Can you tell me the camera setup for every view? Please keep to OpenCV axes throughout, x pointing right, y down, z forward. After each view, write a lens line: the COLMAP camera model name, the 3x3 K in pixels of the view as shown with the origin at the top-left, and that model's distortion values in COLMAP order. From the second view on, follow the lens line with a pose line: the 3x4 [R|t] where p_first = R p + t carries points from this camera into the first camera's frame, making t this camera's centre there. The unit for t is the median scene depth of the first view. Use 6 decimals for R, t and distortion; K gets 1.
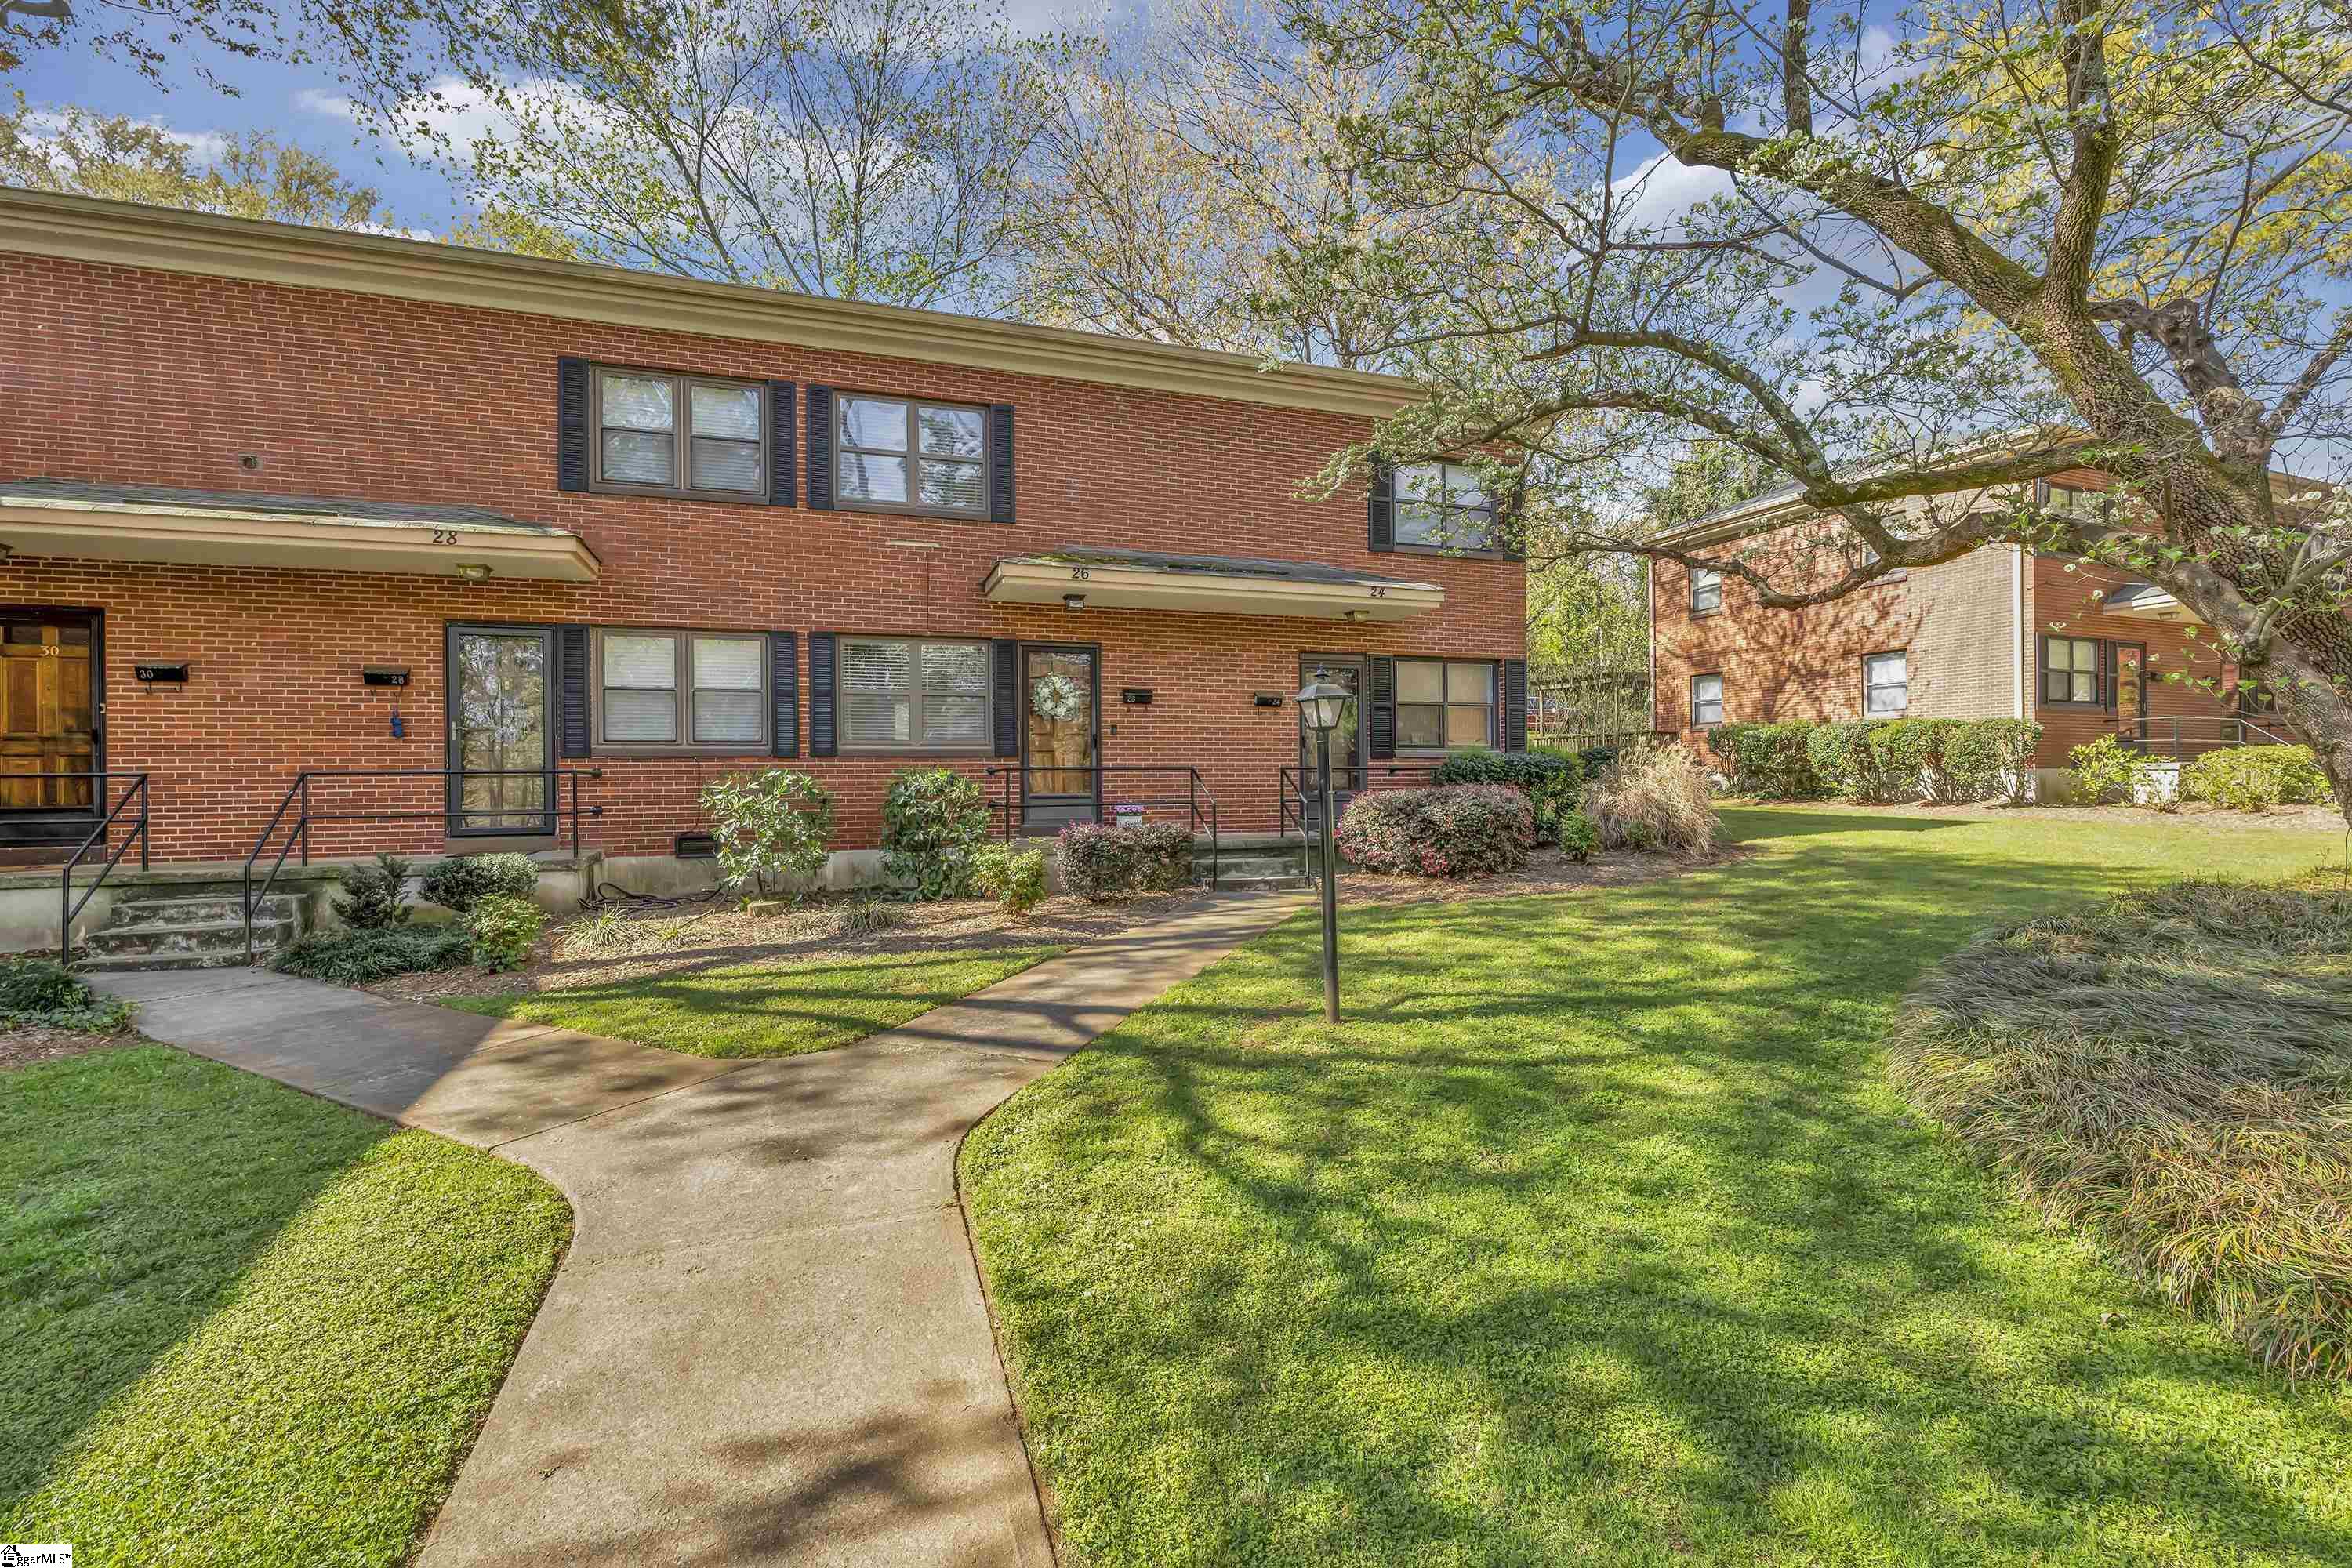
lens RADIAL K [[1053.9, 0, 1168.9], [0, 1053.9, 780.2], [0, 0, 1]] dist [-0.004431, -0.000066]
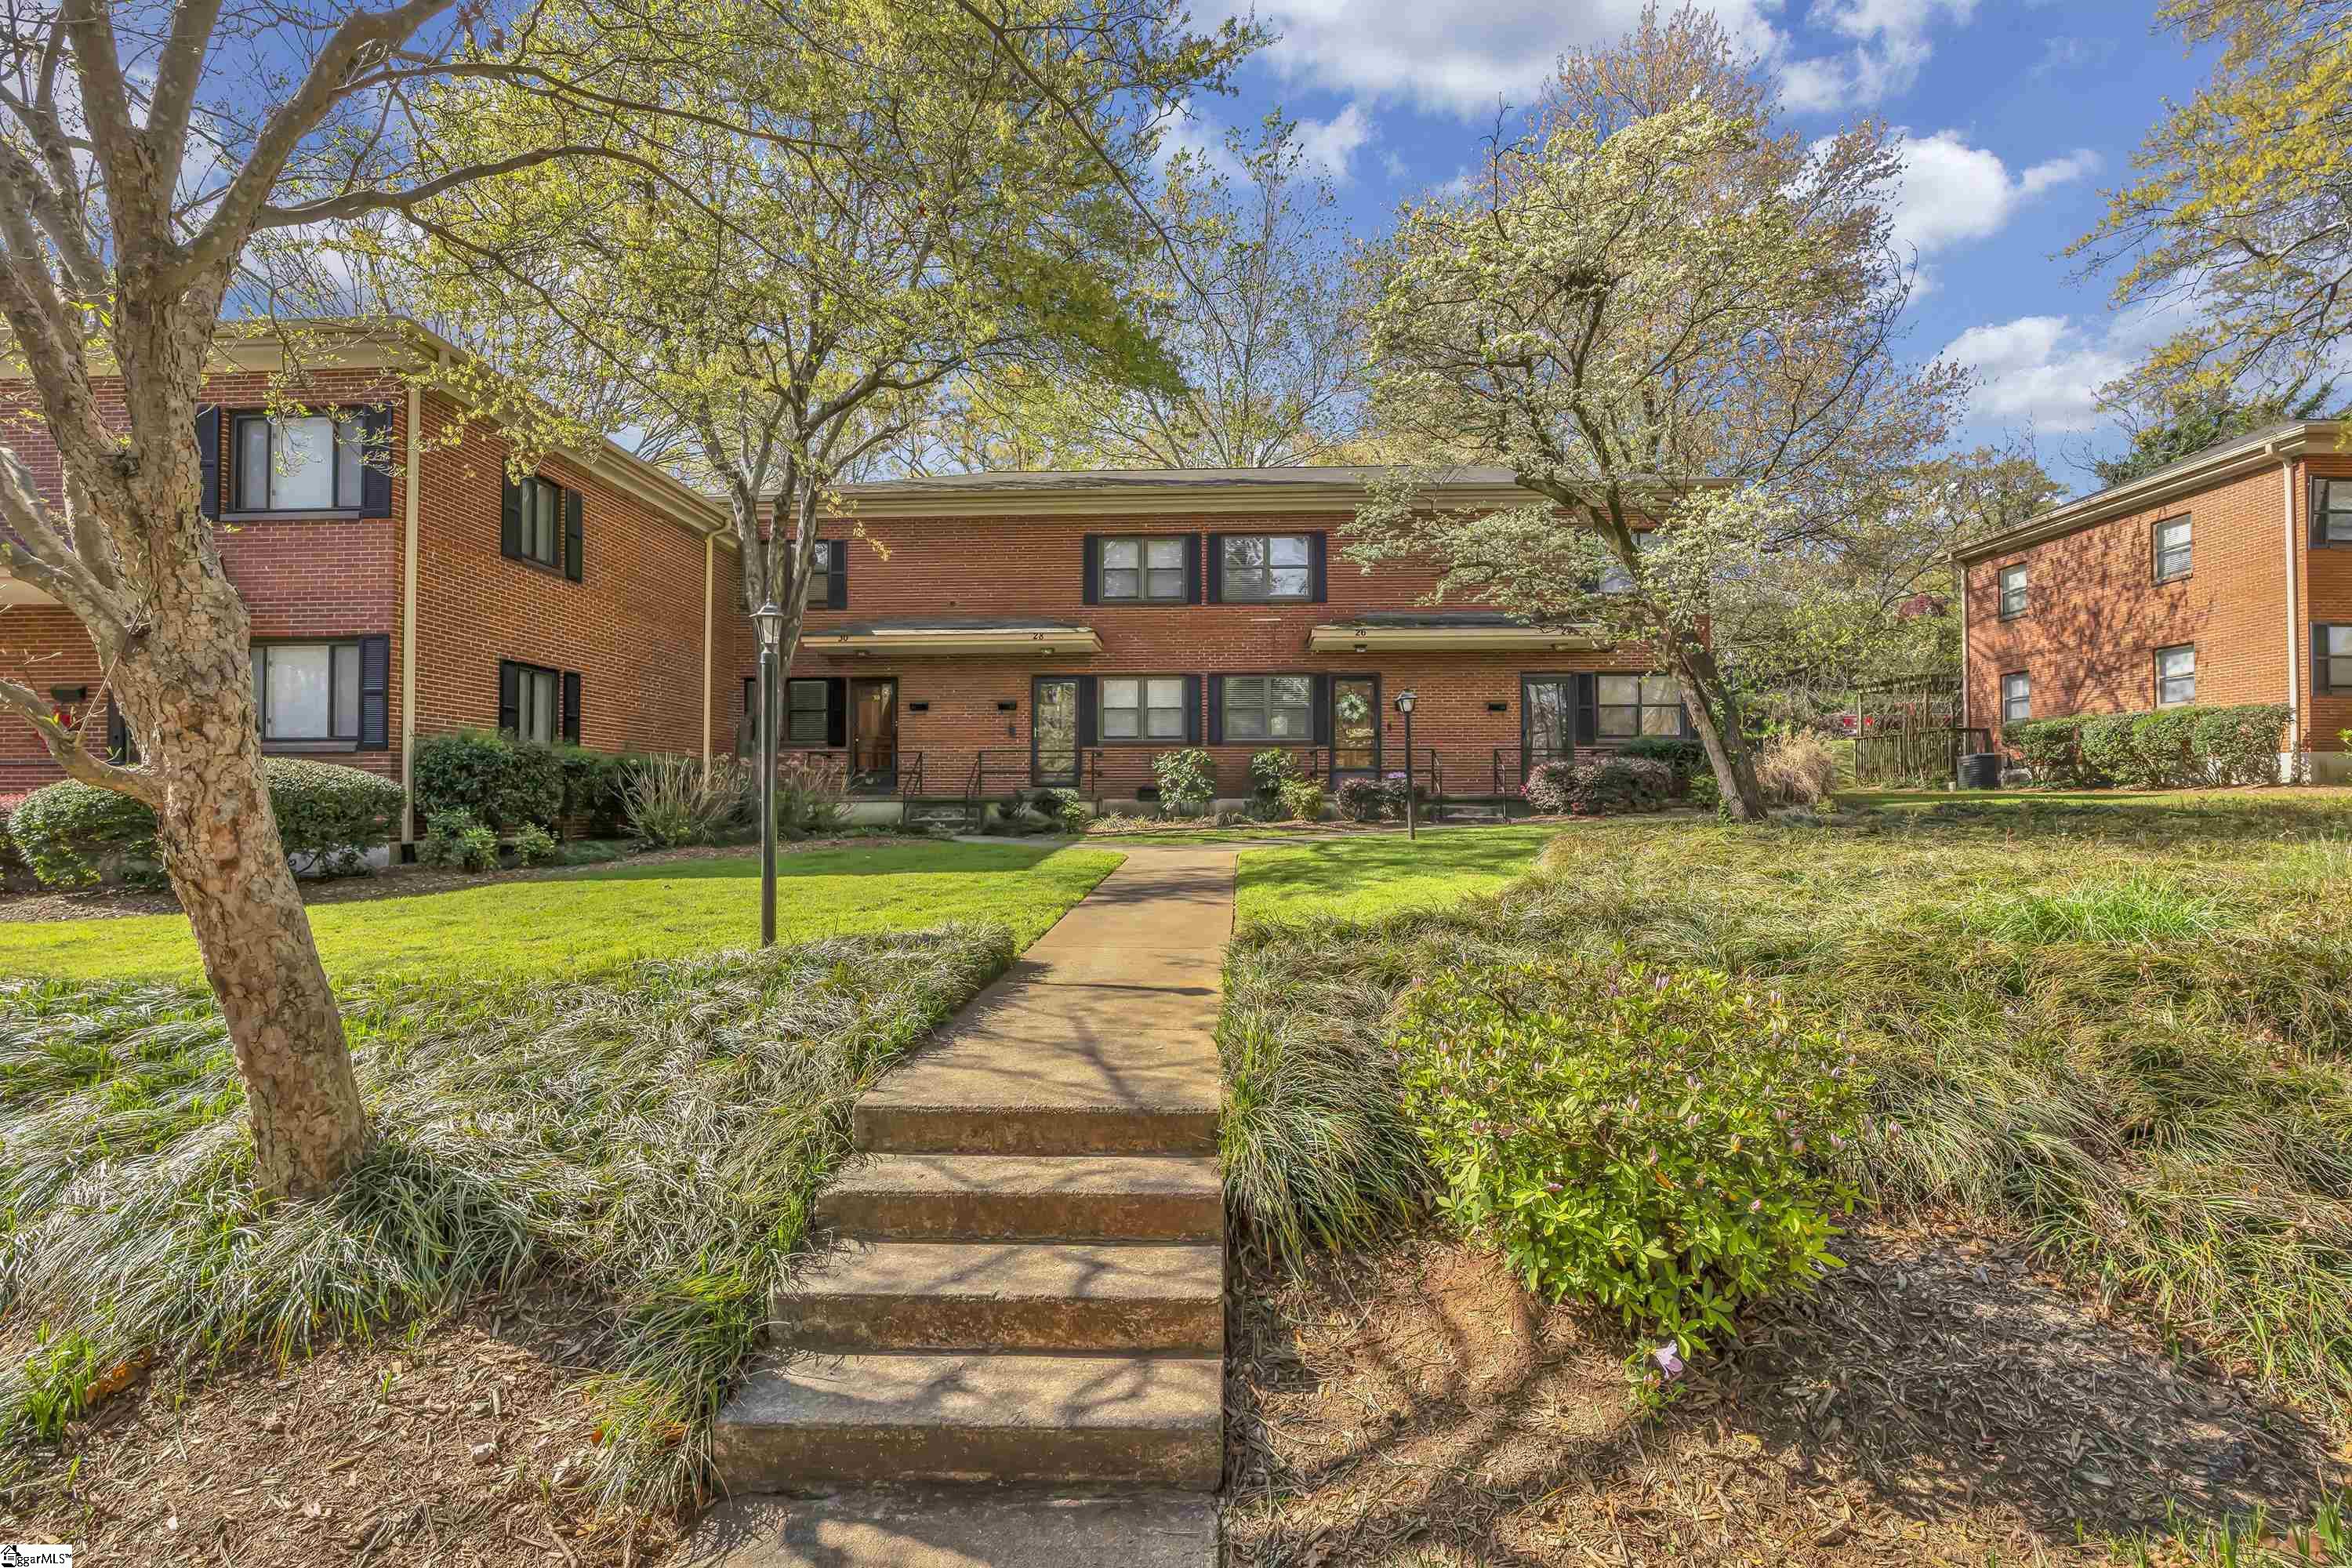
lens RADIAL K [[1053.9, 0, 1172.4], [0, 1053.9, 797.6], [0, 0, 1]] dist [-0.004431, -0.000066]
pose [[0.928326, 0.003787, -0.371748, 0.261883], [-0.005977, 0.999971, -0.004738, 0.075515], [0.371719, 0.006620, 0.928322, -0.662289]]
